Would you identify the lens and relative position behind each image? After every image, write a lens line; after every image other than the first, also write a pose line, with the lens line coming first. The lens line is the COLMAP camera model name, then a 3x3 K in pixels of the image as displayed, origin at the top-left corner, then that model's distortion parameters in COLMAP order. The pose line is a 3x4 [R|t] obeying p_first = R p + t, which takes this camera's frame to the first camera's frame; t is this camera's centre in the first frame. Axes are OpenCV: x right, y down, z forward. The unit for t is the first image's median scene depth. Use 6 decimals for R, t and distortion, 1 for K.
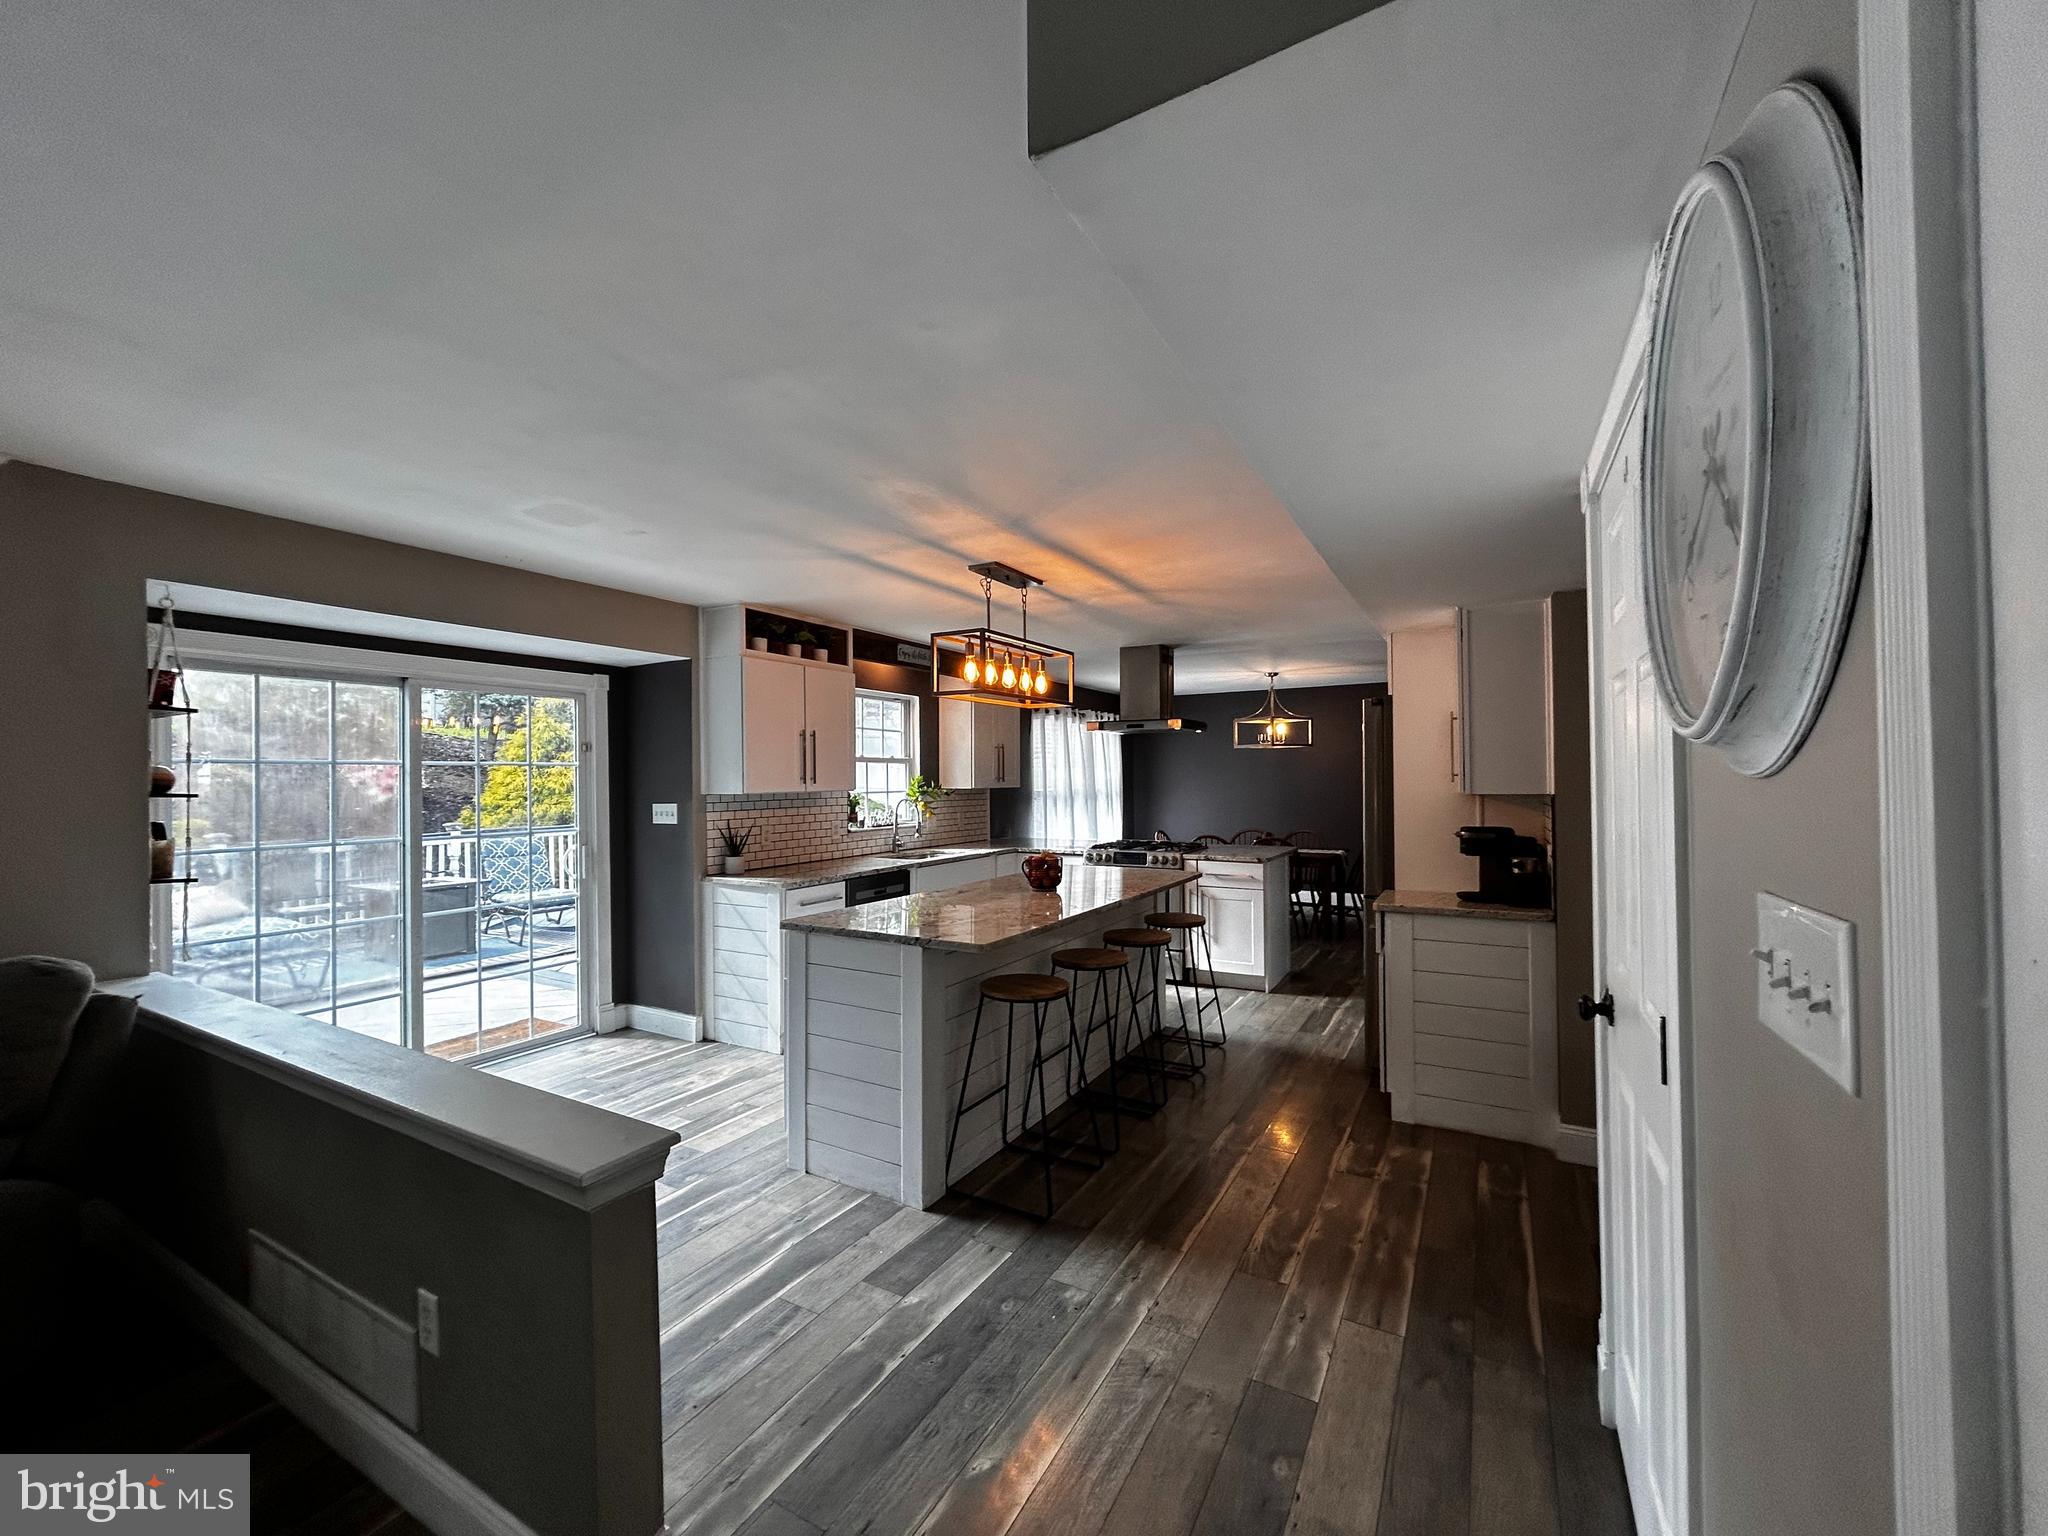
lens RADIAL K [[824.9, 0, 1022.5], [0, 824.9, 771.8], [0, 0, 1]] dist [-0.001872, -0.000038]
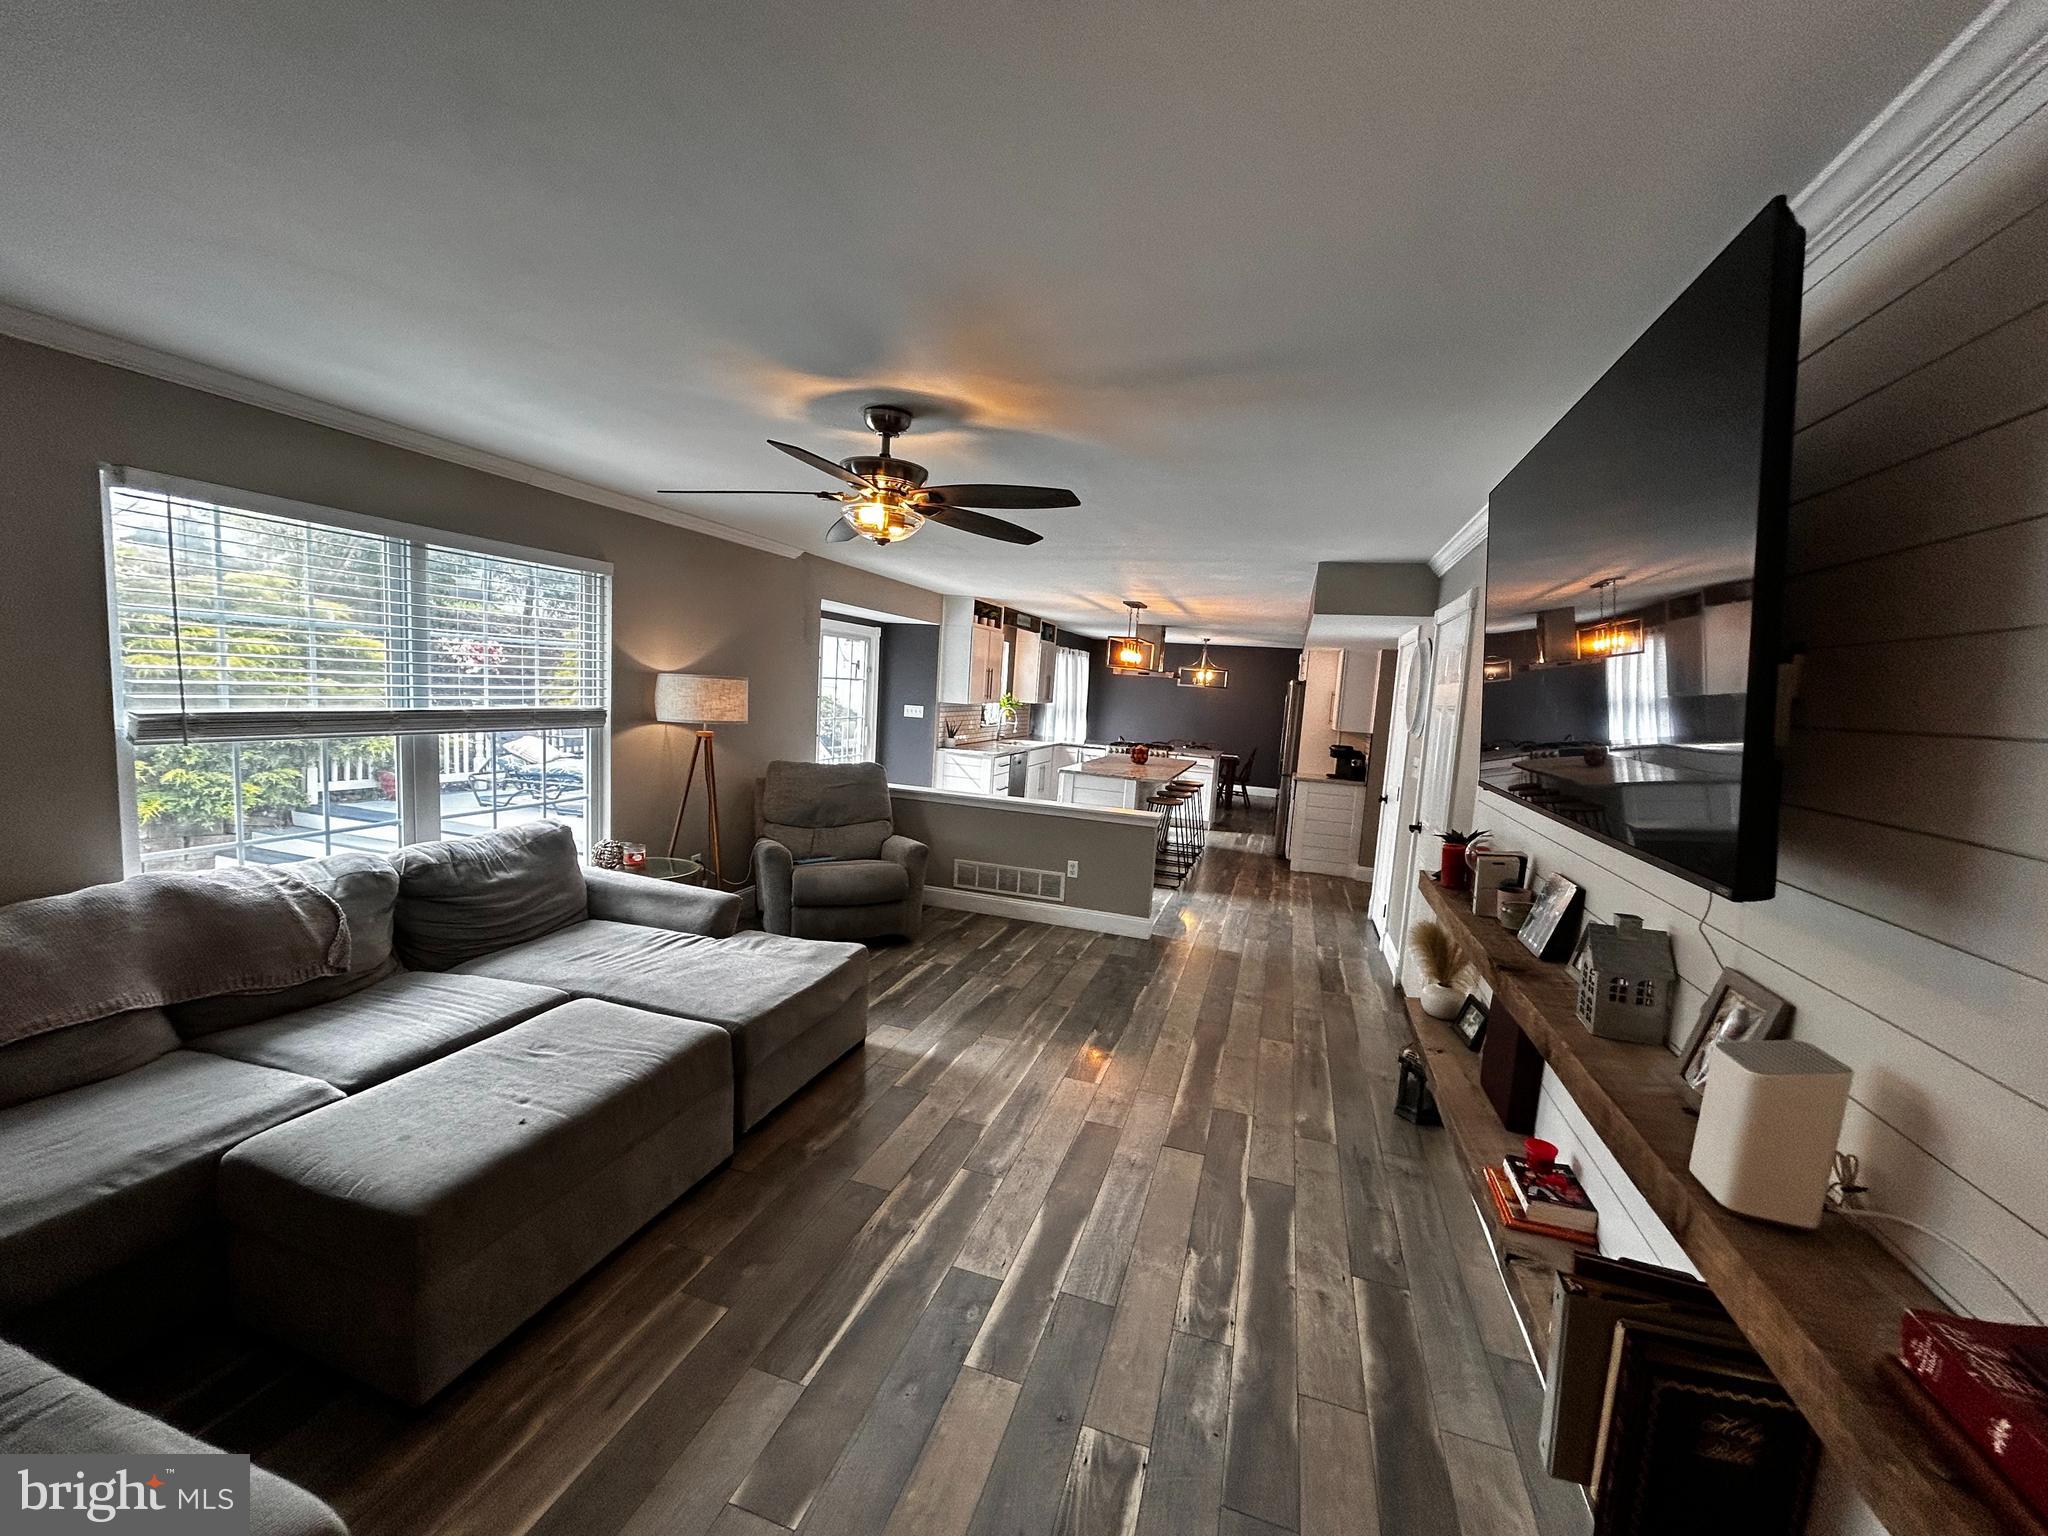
lens RADIAL K [[824.9, 0, 1031.2], [0, 824.9, 770.3], [0, 0, 1]] dist [-0.001872, -0.000038]
pose [[0.974873, 0.051821, 0.216648, -0.584442], [-0.077173, 0.990904, 0.110243, -0.038333], [-0.208965, -0.124192, 0.970005, -0.793951]]
